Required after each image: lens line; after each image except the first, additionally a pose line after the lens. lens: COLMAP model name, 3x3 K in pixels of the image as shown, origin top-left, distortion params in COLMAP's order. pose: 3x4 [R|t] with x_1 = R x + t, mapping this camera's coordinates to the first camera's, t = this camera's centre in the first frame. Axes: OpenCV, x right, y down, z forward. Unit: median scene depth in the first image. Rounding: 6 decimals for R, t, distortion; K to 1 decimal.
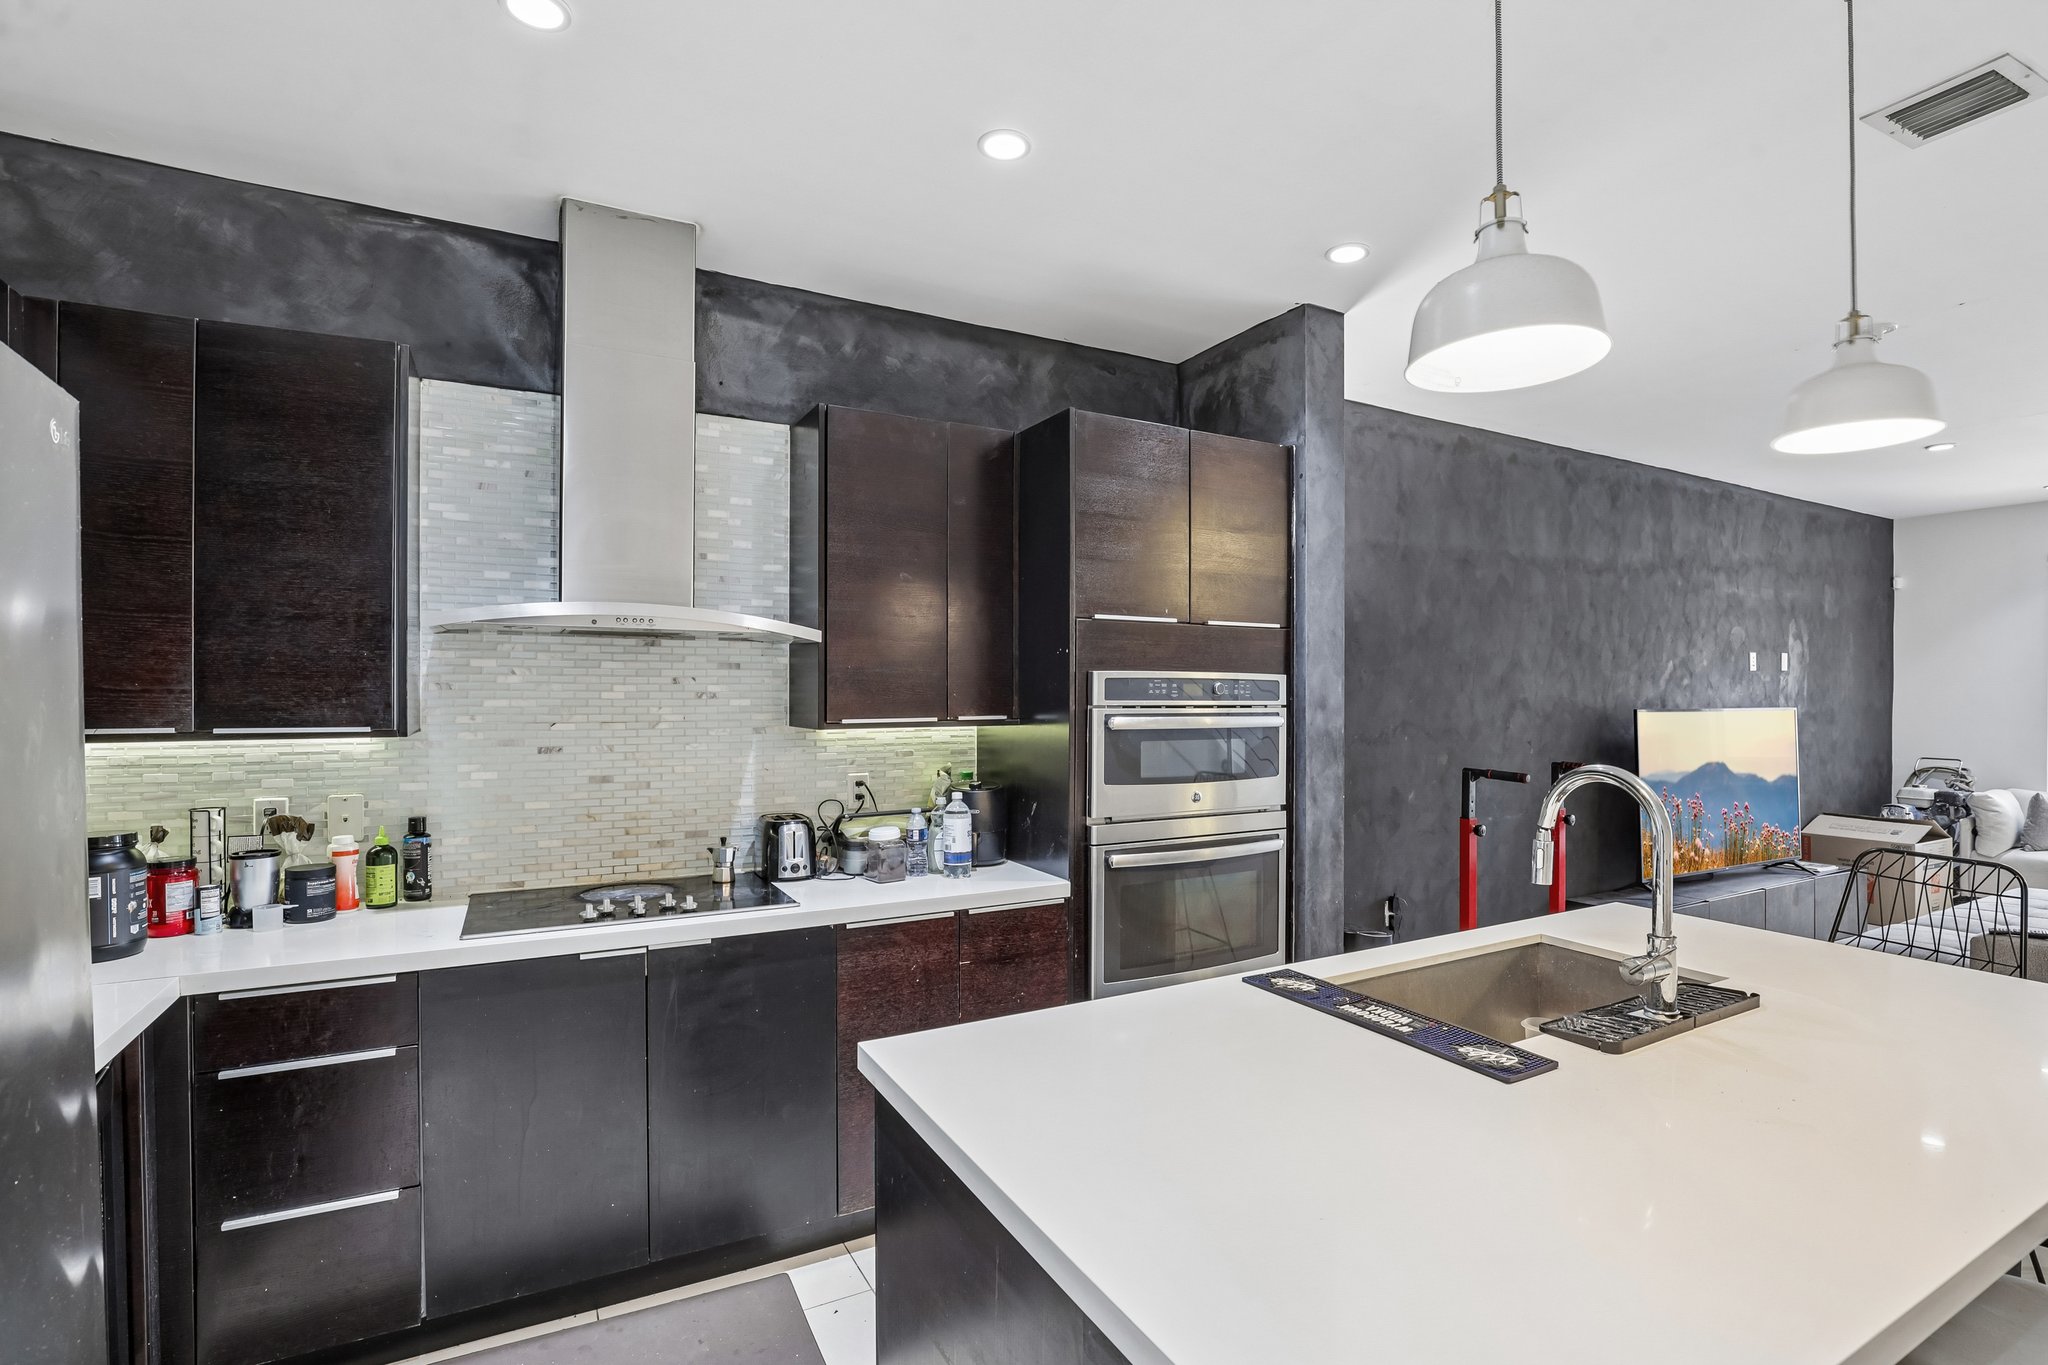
lens RADIAL K [[966.3, 0, 1028.7], [0, 966.3, 692.6], [0, 0, 1]] dist [-0.032191, 0.005654]
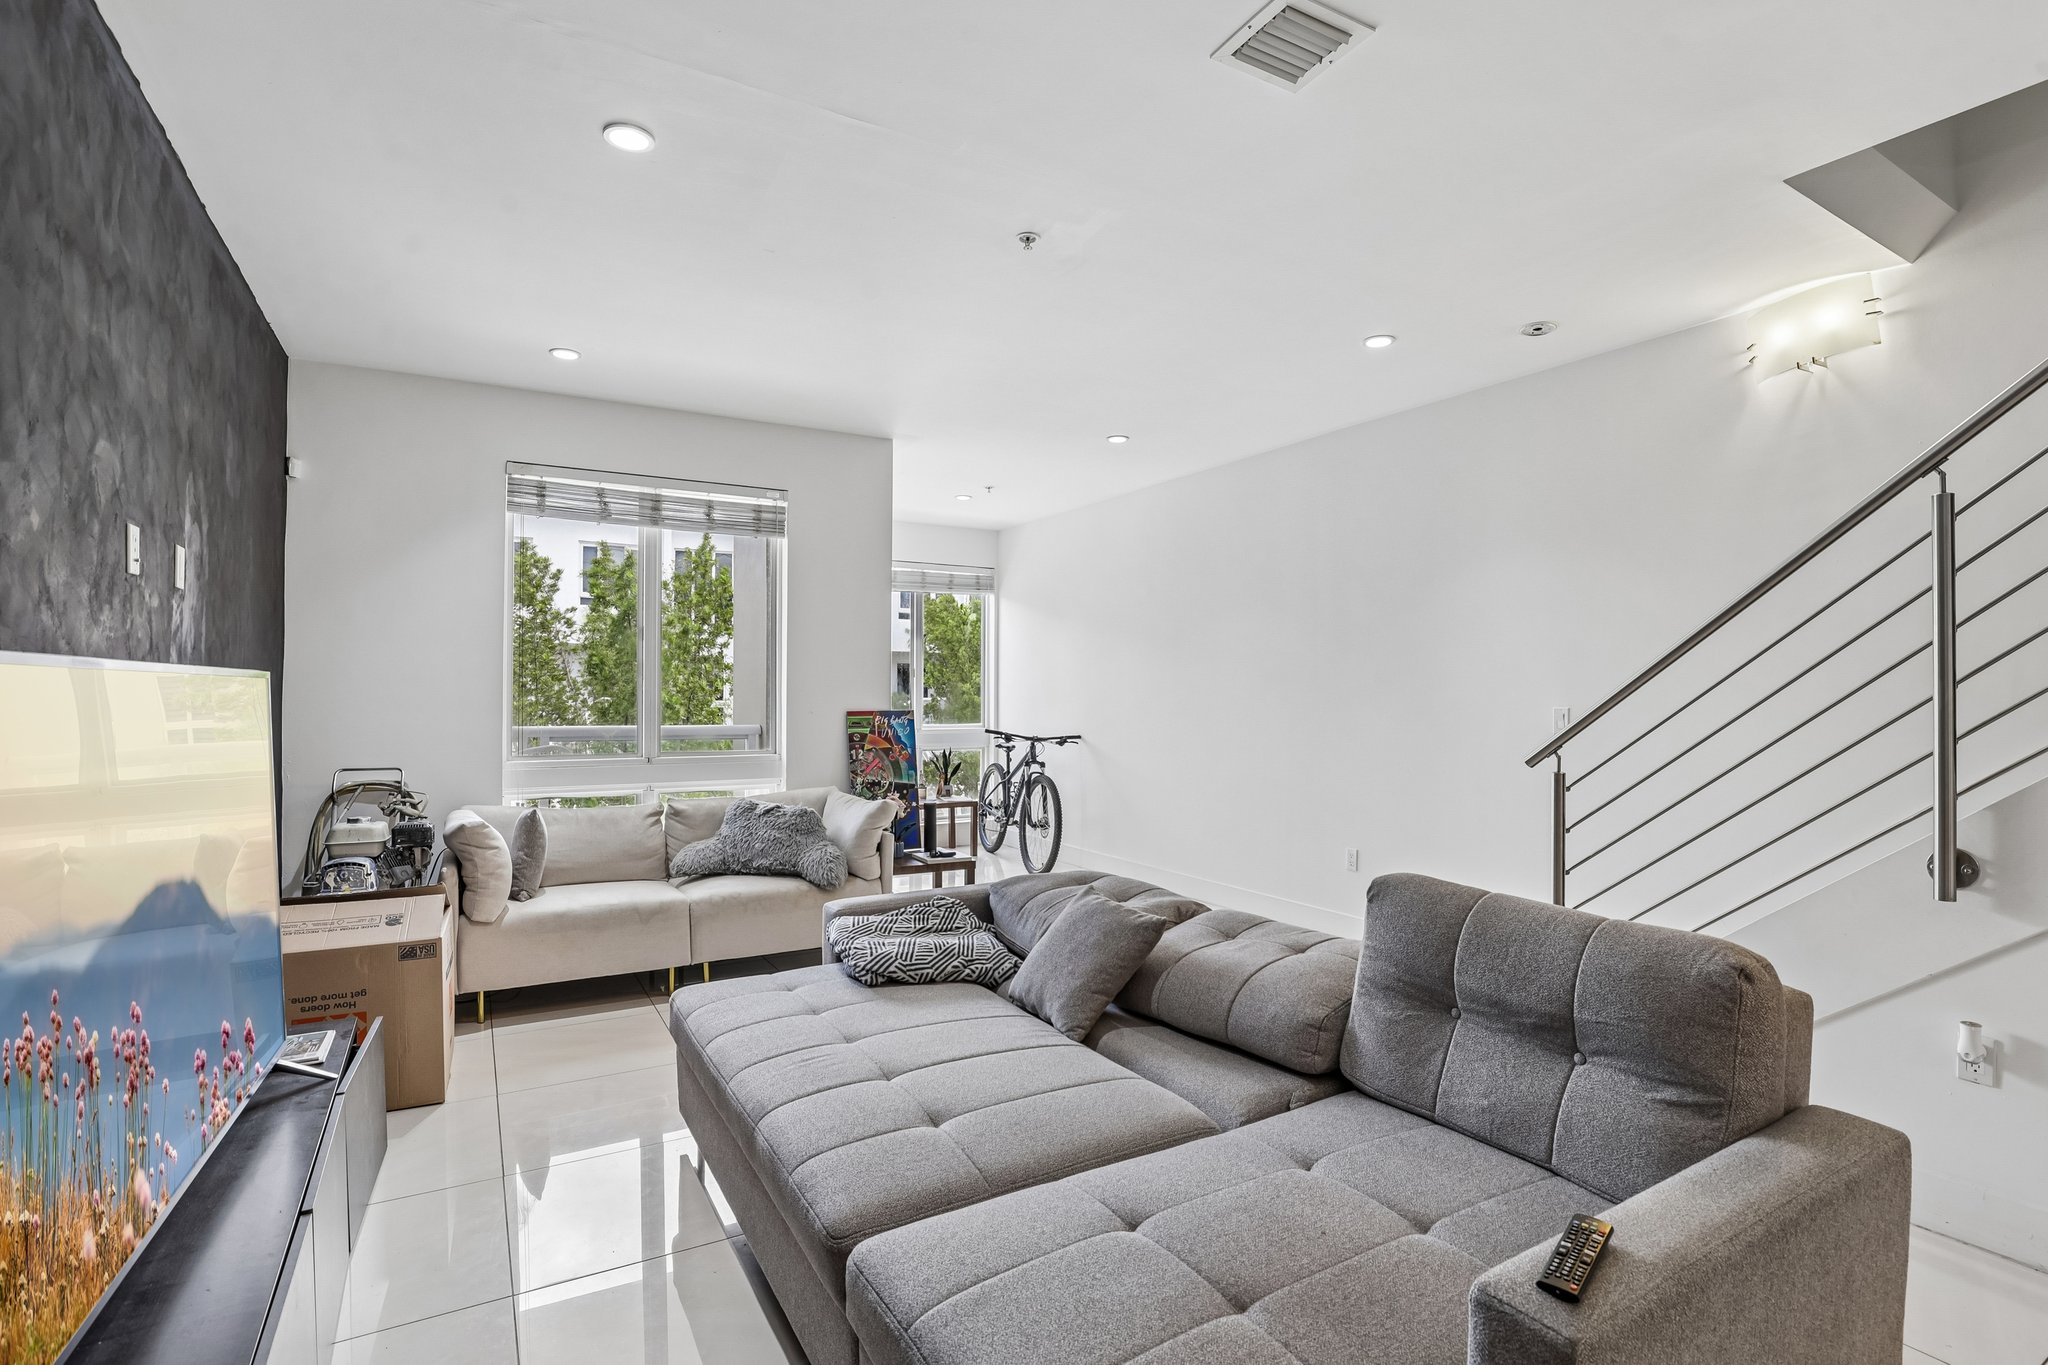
lens RADIAL K [[966.3, 0, 1044.3], [0, 966.3, 691.7], [0, 0, 1]] dist [-0.032191, 0.005654]
pose [[-0.035516, 0.000524, 0.999369, 0.406231], [-0.000687, 1.000000, -0.000549, 0.024464], [-0.999369, -0.000706, -0.035516, 0.699676]]
